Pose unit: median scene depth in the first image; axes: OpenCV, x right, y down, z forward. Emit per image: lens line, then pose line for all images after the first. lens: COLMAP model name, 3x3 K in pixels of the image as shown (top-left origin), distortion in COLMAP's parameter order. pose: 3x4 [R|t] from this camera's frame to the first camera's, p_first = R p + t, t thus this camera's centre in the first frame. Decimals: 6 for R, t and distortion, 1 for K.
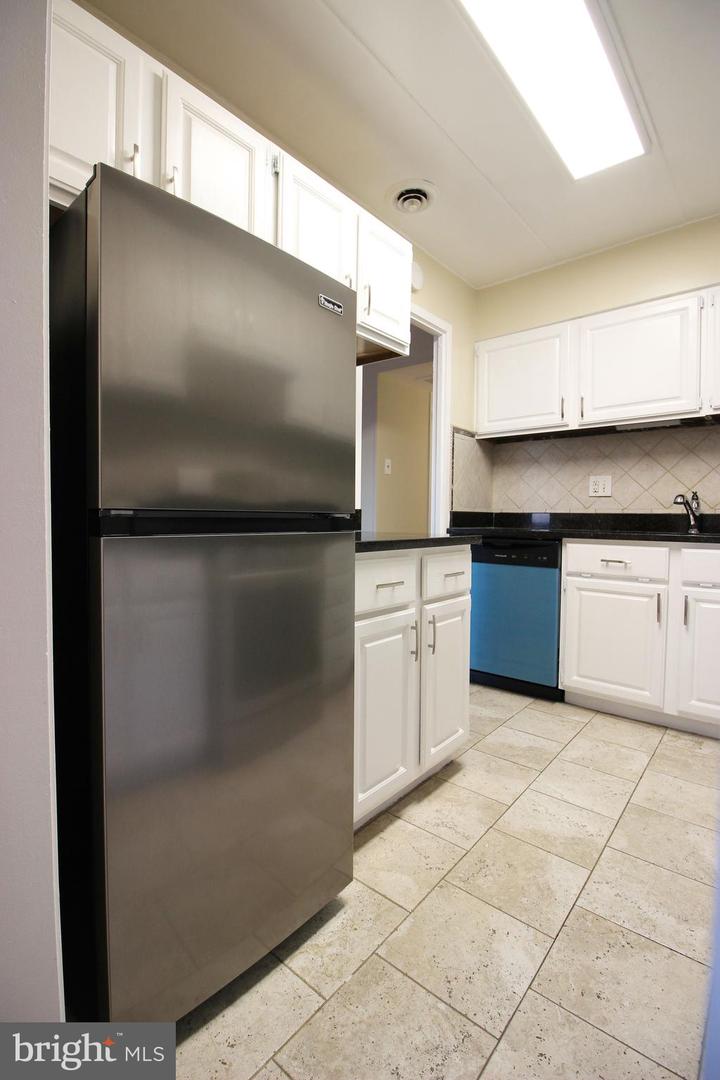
lens RADIAL K [[502.4, 0, 354.3], [0, 502.4, 533.5], [0, 0, 1]] dist [-0.001116, -0.010240]
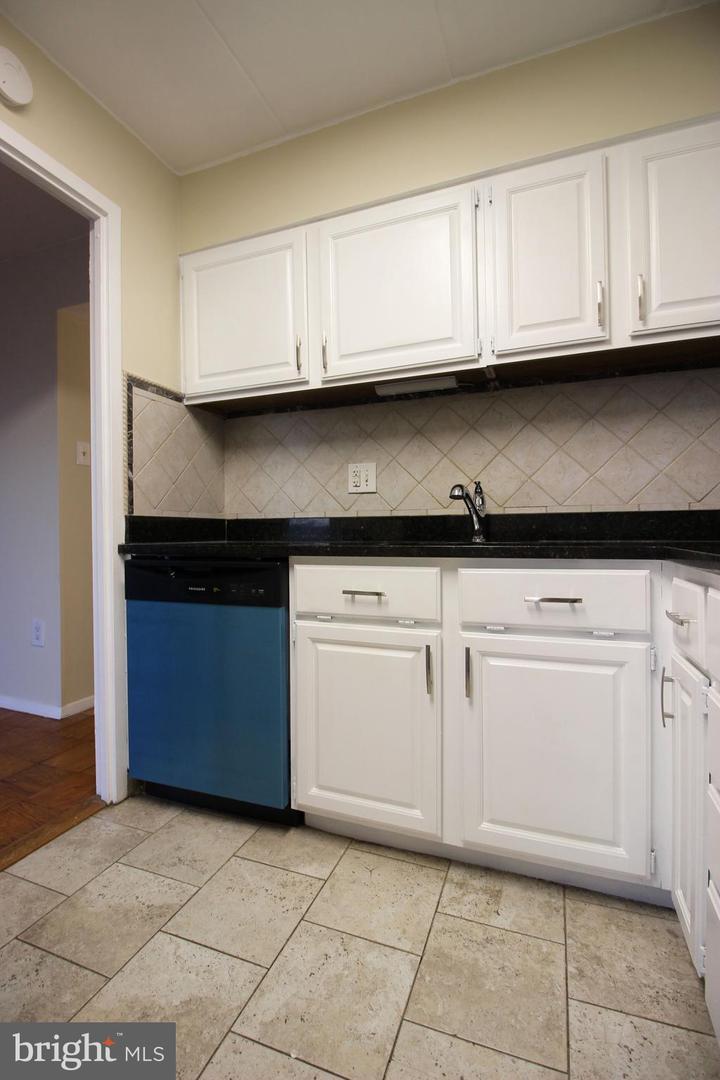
lens RADIAL K [[495.4, 0, 356.6], [0, 495.4, 534.0], [0, 0, 1]] dist [-0.001063, -0.013881]
pose [[0.944603, -0.020219, 0.327592, 0.307822], [0.029801, 0.999261, -0.024256, -0.000301], [-0.326860, 0.032675, 0.944508, 0.427395]]
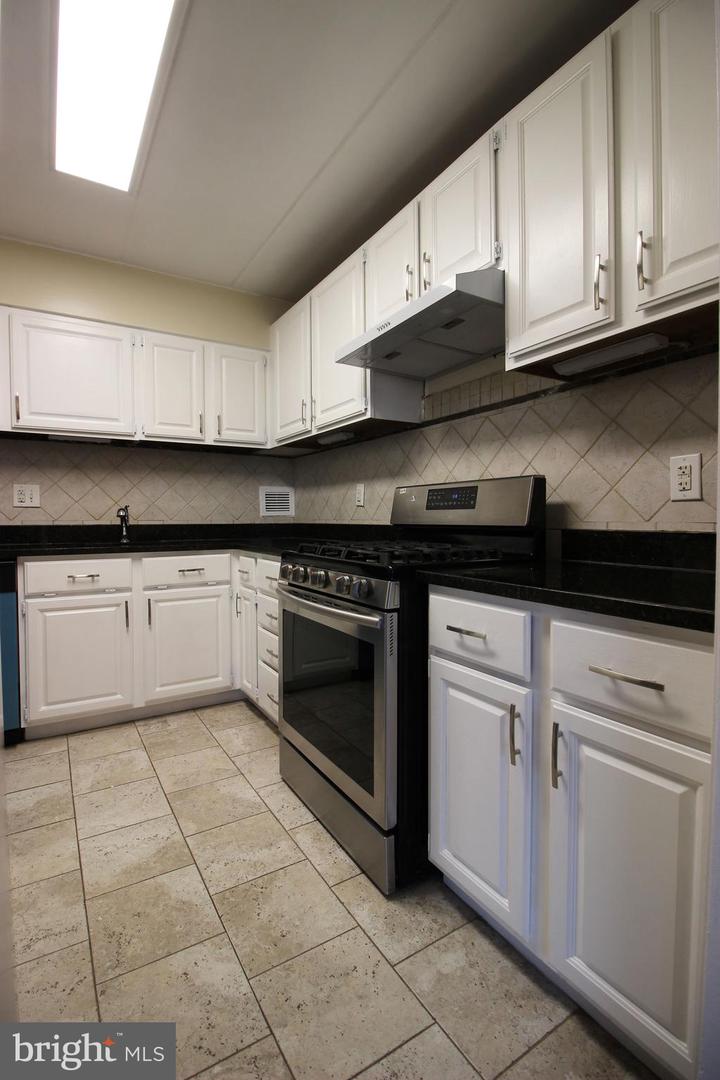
lens RADIAL K [[502.4, 0, 354.3], [0, 502.4, 533.5], [0, 0, 1]] dist [-0.001116, -0.010240]
pose [[0.308982, -0.039943, 0.950229, -0.242009], [0.035873, 0.998896, 0.030324, -0.037880], [-0.950391, 0.024718, 0.310073, 0.174125]]
